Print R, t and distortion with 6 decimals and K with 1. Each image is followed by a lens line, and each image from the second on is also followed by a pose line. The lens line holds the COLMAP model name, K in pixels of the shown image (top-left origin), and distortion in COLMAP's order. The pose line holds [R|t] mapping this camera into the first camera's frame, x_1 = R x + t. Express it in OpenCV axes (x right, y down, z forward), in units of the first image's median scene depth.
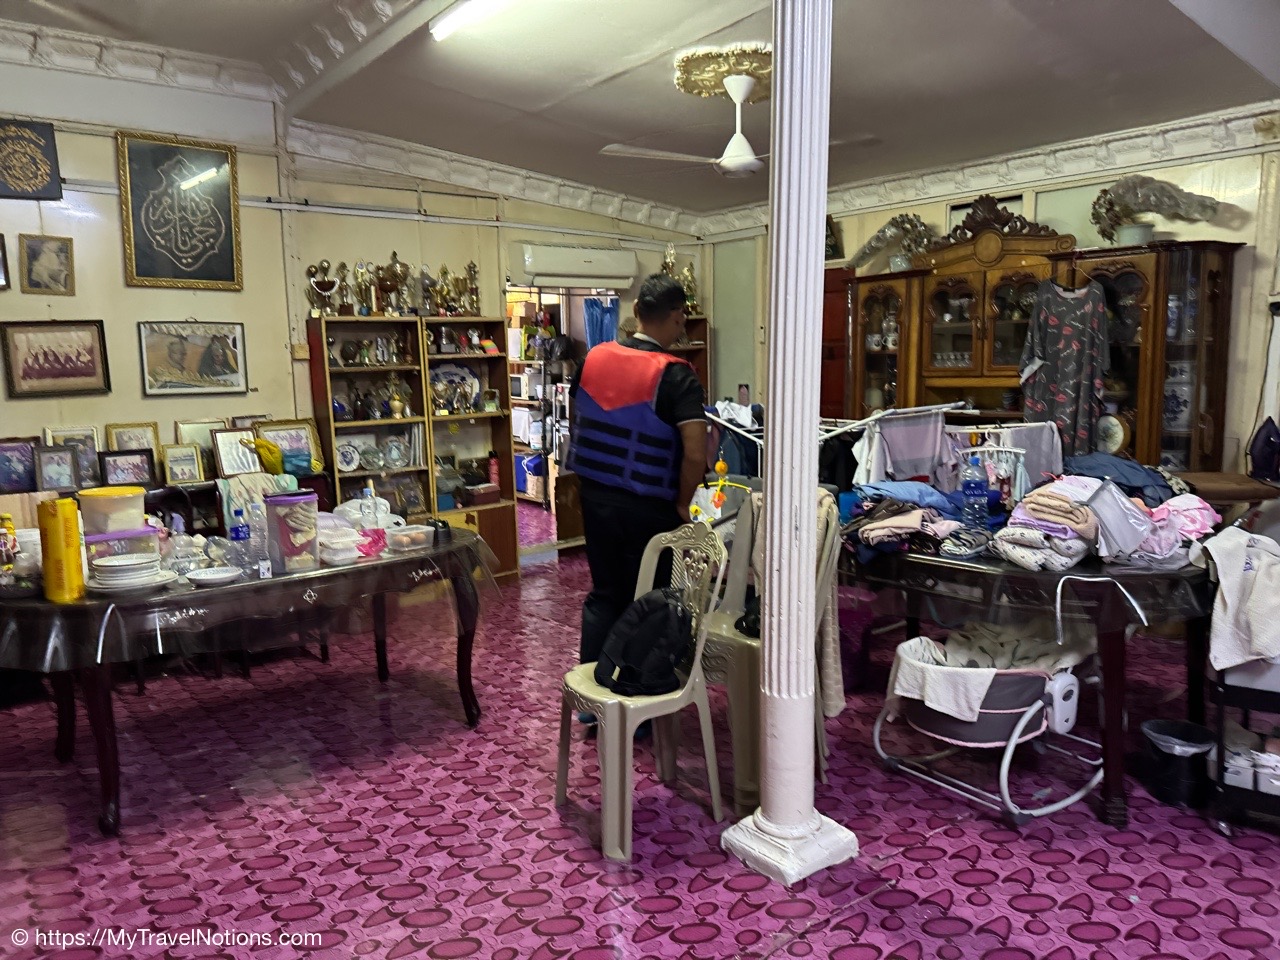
lens RADIAL K [[895.2, 0, 639.8], [0, 895.2, 478.9], [0, 0, 1]] dist [-0.000155, -0.011421]
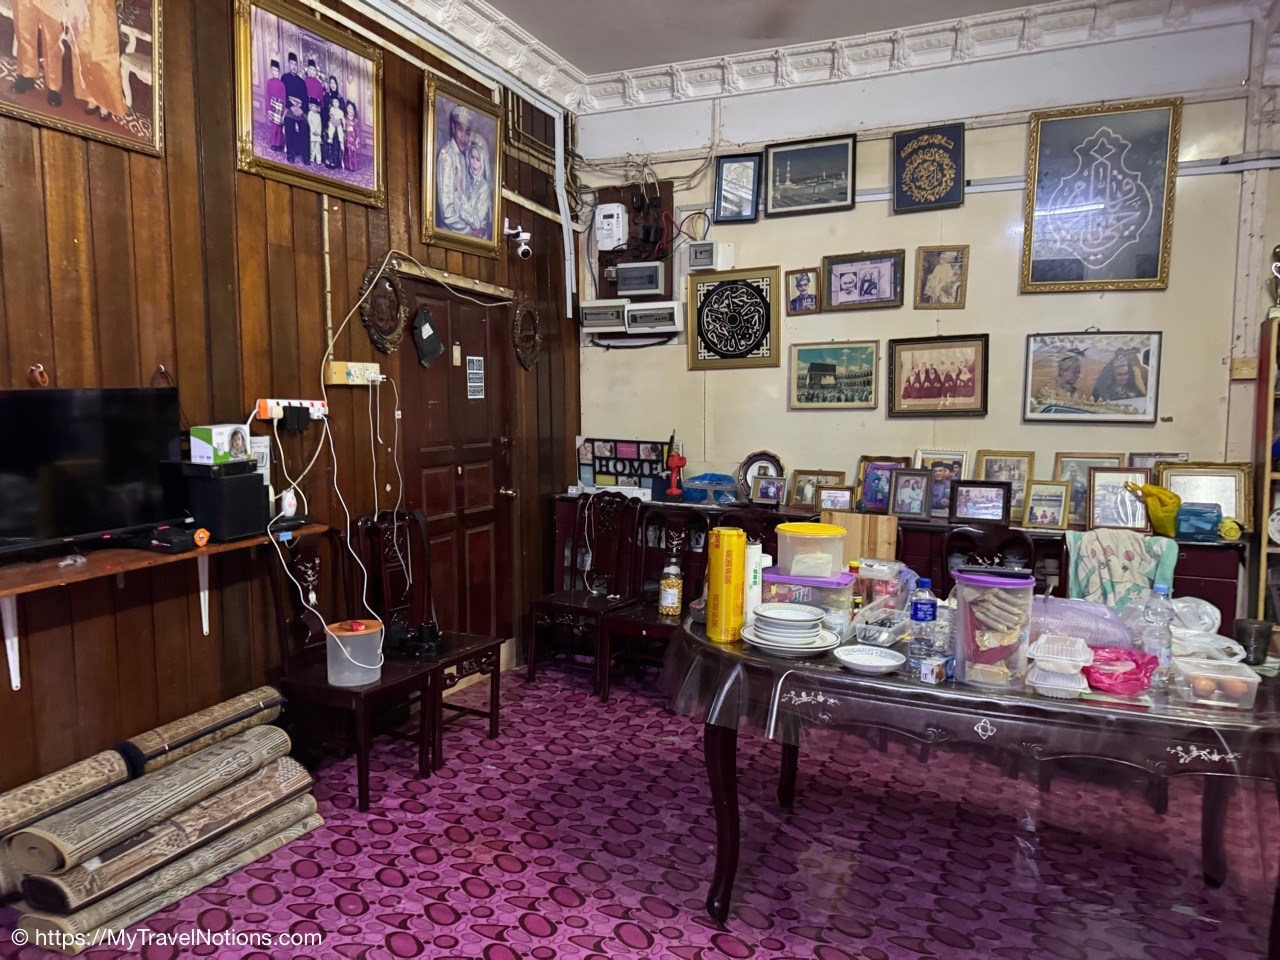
lens RADIAL K [[895.2, 0, 640.0], [0, 895.2, 489.5], [0, 0, 1]] dist [-0.000155, -0.011421]
pose [[0.433085, 0.111833, -0.894388, 0.064257], [-0.126011, 0.990041, 0.062776, -0.036379], [0.892501, 0.085515, 0.442864, 0.307970]]
